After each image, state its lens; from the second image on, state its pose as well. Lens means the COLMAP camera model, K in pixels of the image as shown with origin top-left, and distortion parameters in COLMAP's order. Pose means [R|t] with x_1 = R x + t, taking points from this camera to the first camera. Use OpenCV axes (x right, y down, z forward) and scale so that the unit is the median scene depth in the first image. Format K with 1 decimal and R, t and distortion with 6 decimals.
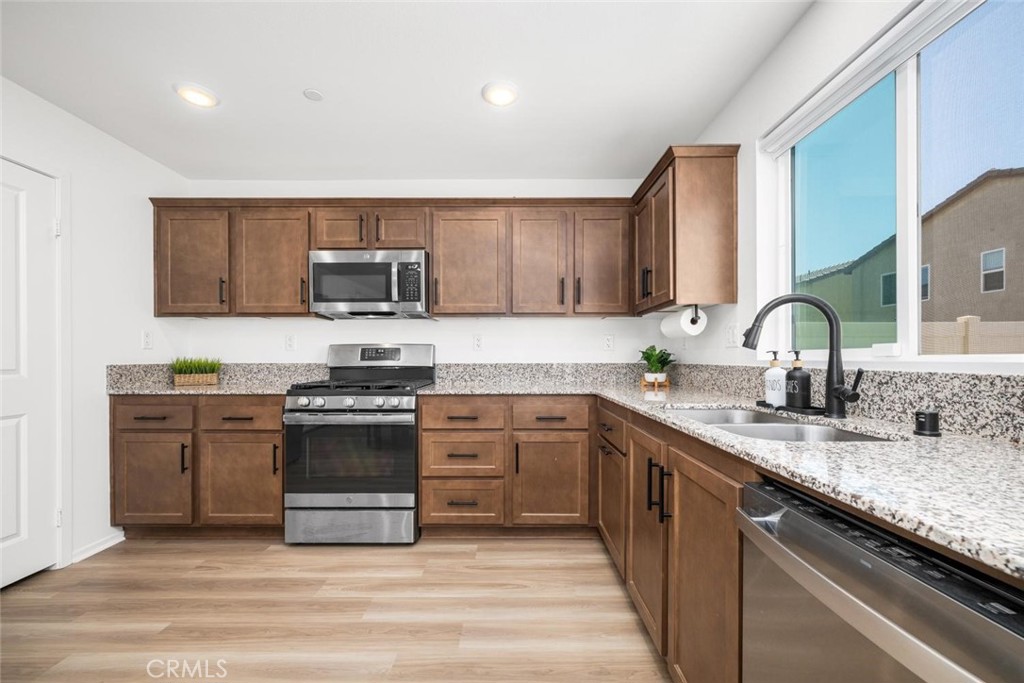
lens RADIAL K [[413.5, 0, 508.0], [0, 413.5, 359.2], [0, 0, 1]] dist [-0.003354, -0.000128]
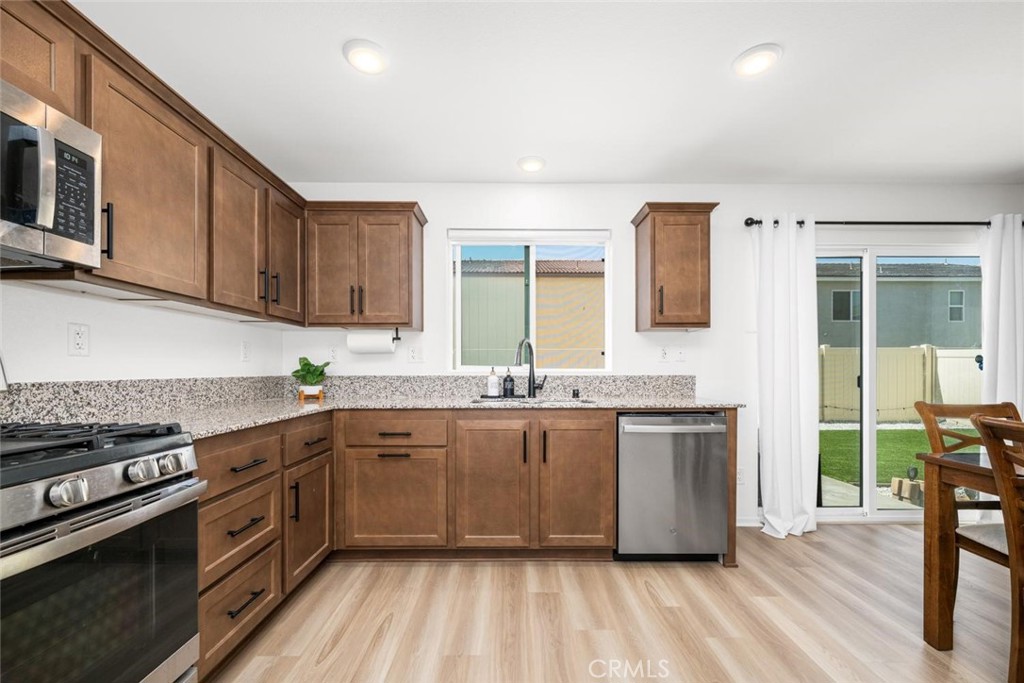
lens RADIAL K [[413.5, 0, 514.8], [0, 413.5, 370.4], [0, 0, 1]] dist [-0.003354, -0.000128]
pose [[-0.021134, 0.000555, 0.999776, -0.731759], [0.003623, 0.999993, -0.000479, -0.000929], [-0.999770, 0.003613, -0.021136, 0.601423]]
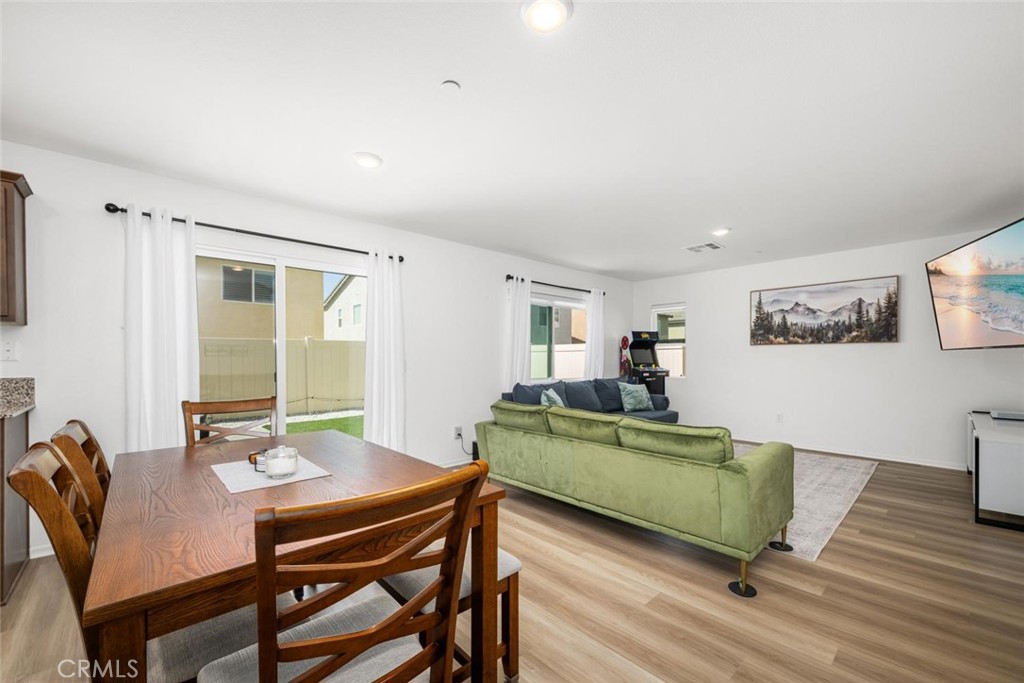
lens RADIAL K [[413.5, 0, 525.9], [0, 413.5, 359.4], [0, 0, 1]] dist [-0.003354, -0.000128]
pose [[-0.703236, 0.000344, 0.710957, -1.083434], [0.007777, 0.999944, 0.007209, -0.027405], [-0.710914, 0.010599, -0.703199, -0.094651]]
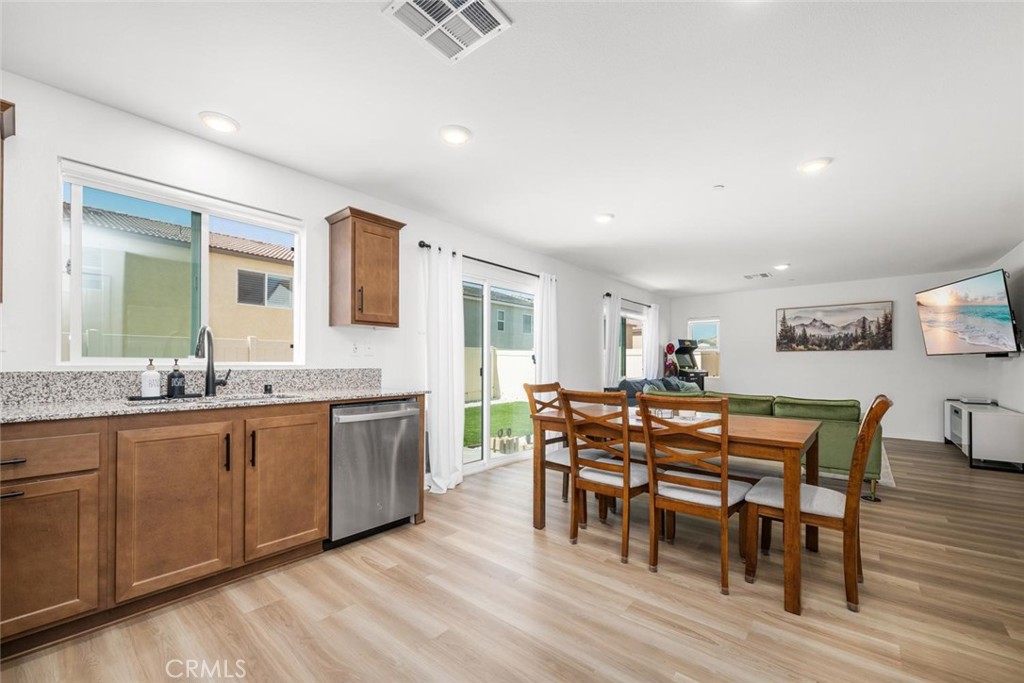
lens RADIAL K [[413.5, 0, 513.5], [0, 413.5, 360.8], [0, 0, 1]] dist [-0.003354, -0.000128]
pose [[-0.774317, 0.004419, 0.632782, -0.741716], [0.001484, 0.999986, -0.005168, -0.002310], [-0.632796, -0.003063, -0.774313, 0.828957]]
